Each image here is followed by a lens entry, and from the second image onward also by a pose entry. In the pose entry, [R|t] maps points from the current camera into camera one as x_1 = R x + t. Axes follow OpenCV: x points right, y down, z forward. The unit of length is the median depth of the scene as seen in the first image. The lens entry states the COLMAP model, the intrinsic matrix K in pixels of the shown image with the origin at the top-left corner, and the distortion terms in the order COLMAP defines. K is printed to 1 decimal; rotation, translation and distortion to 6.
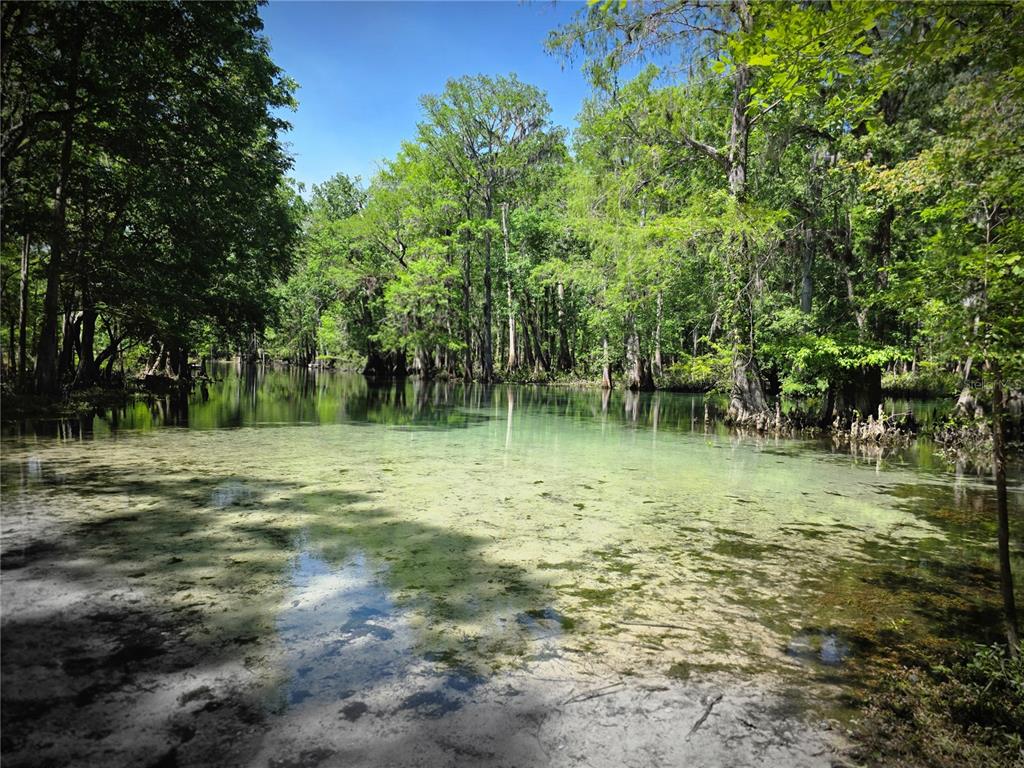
lens RADIAL K [[695.6, 0, 512.0], [0, 695.6, 384.0], [0, 0, 1]] dist [0.005164, 0.000389]
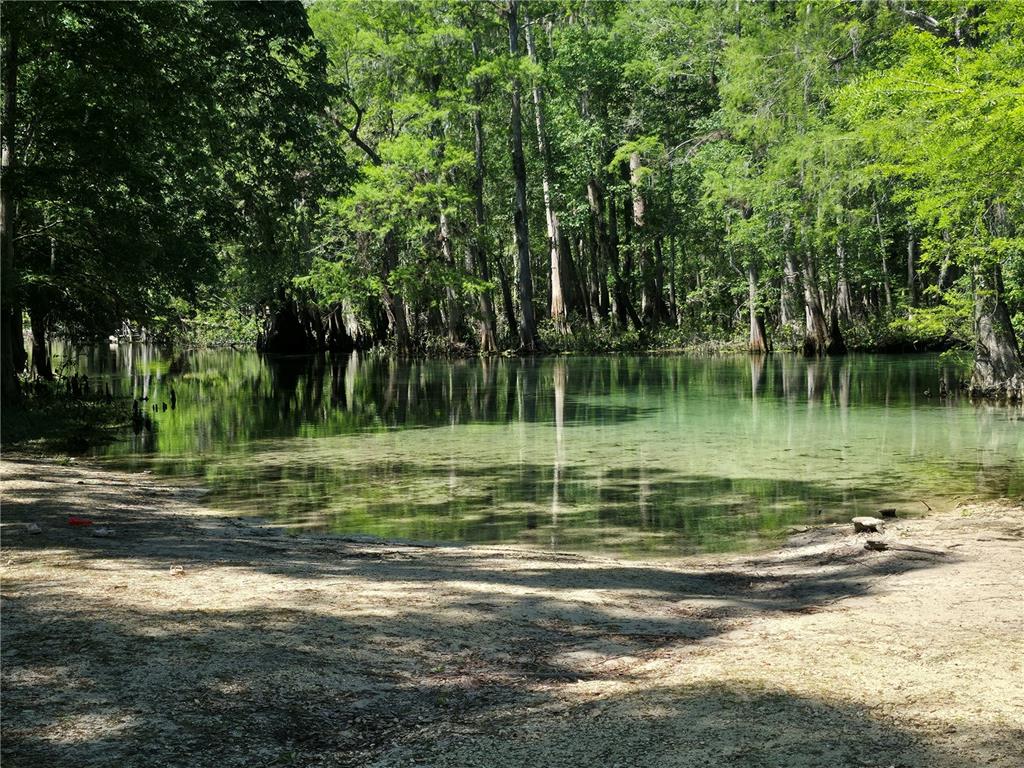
lens RADIAL K [[1617.1, 0, 512.0], [0, 1617.1, 384.0], [0, 0, 1]] dist [-0.167222, 0.007805]
pose [[0.998246, -0.055997, 0.019209, -0.078184], [0.055623, 0.998262, 0.019493, -0.004795], [-0.020267, -0.018390, 0.999625, -0.261473]]
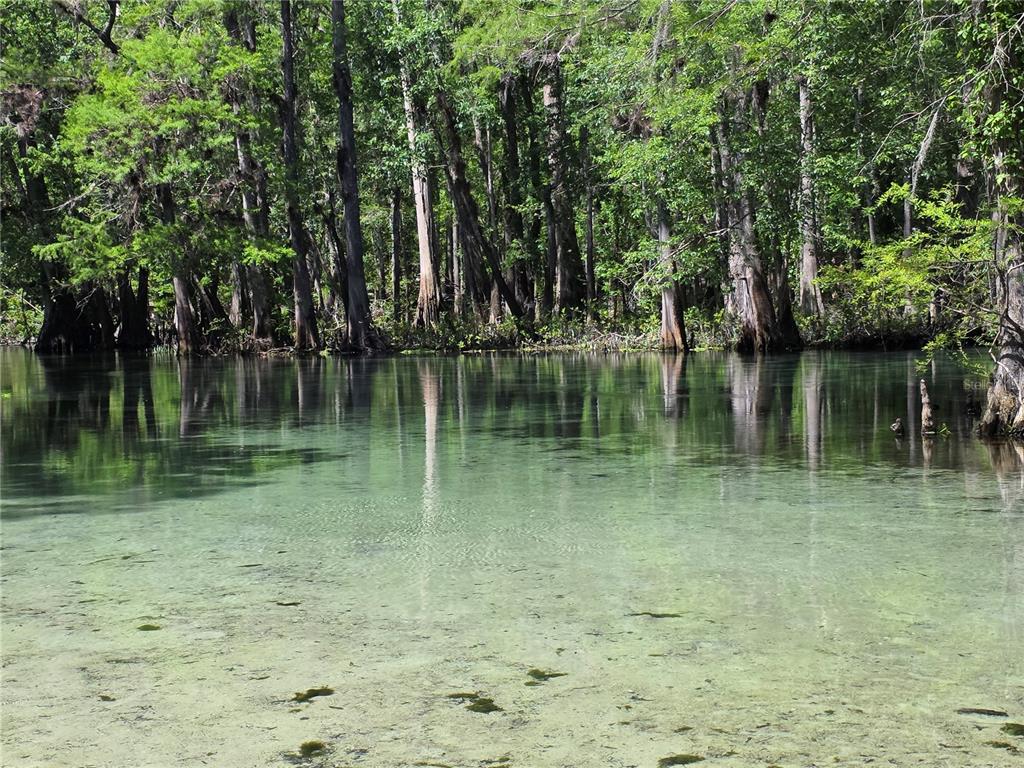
lens RADIAL K [[1792.6, 0, 512.0], [0, 1792.6, 384.0], [0, 0, 1]] dist [0.032563, -1.562990]
pose [[0.997898, -0.055981, 0.032632, 0.016100], [0.055436, 0.998311, 0.017349, 0.001664], [-0.033548, -0.015504, 0.999317, 0.045080]]
